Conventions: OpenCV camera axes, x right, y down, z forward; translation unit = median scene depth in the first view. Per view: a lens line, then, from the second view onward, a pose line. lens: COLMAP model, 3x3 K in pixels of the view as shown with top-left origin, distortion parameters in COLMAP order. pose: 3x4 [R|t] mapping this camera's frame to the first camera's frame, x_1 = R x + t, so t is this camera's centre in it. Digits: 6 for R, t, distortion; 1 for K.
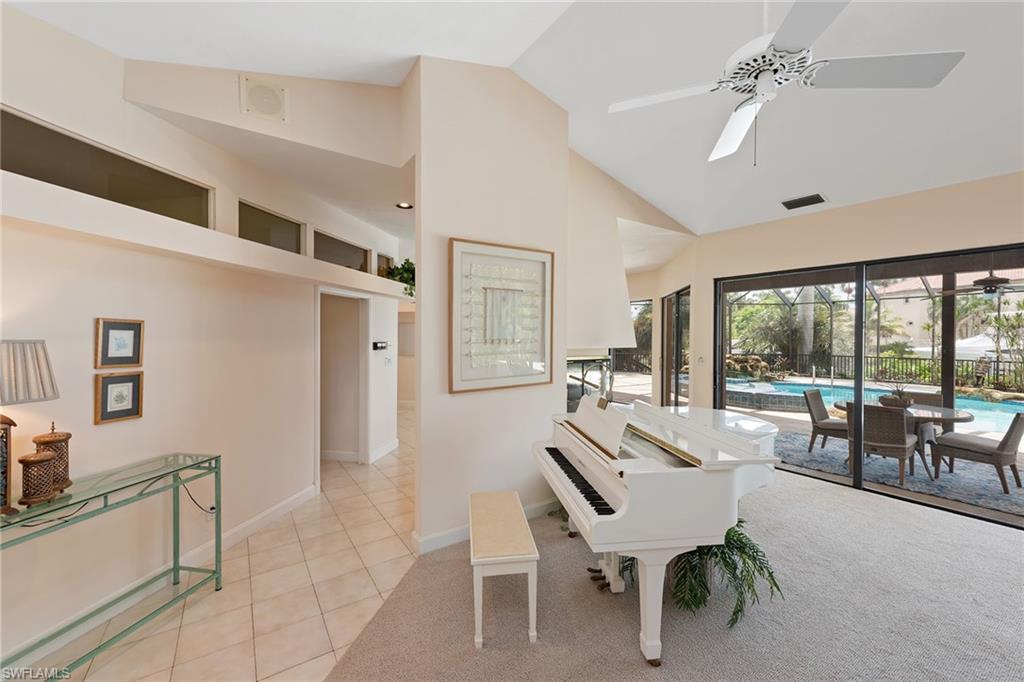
lens RADIAL K [[409.0, 0, 512.0], [0, 409.0, 341.0], [0, 0, 1]] dist [0.000639, -0.000089]
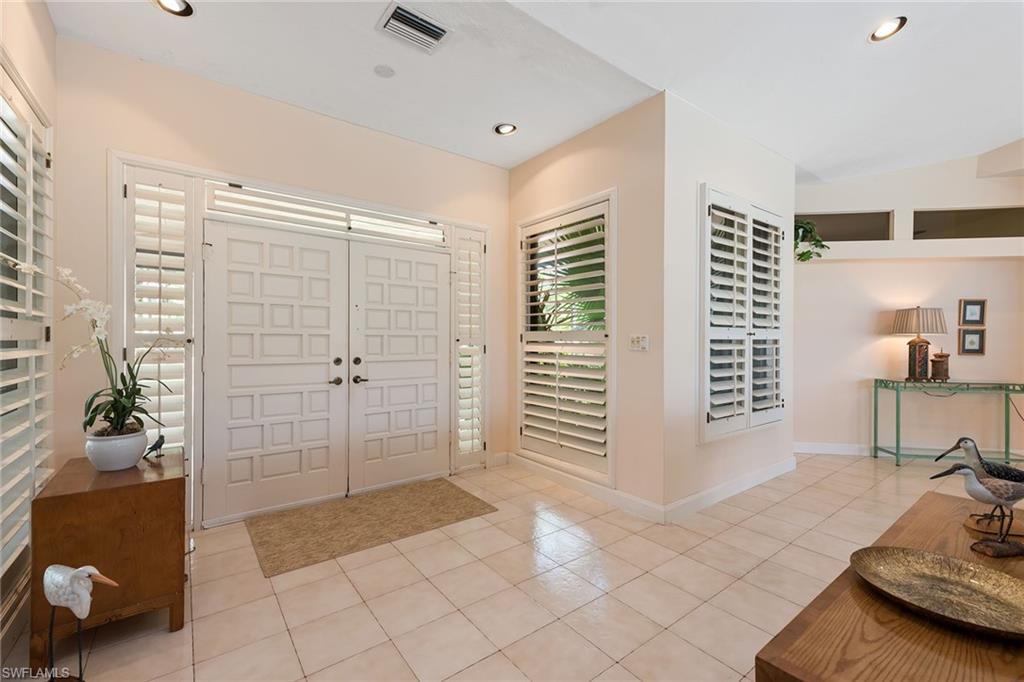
lens RADIAL K [[434.0, 0, 512.0], [0, 434.0, 341.0], [0, 0, 1]] dist [0.000746, 0.000069]
pose [[0.044438, 0.001351, -0.999011, 0.883963], [-0.014334, 0.999897, 0.000715, 0.160230], [0.998909, 0.014288, 0.044453, -1.132535]]
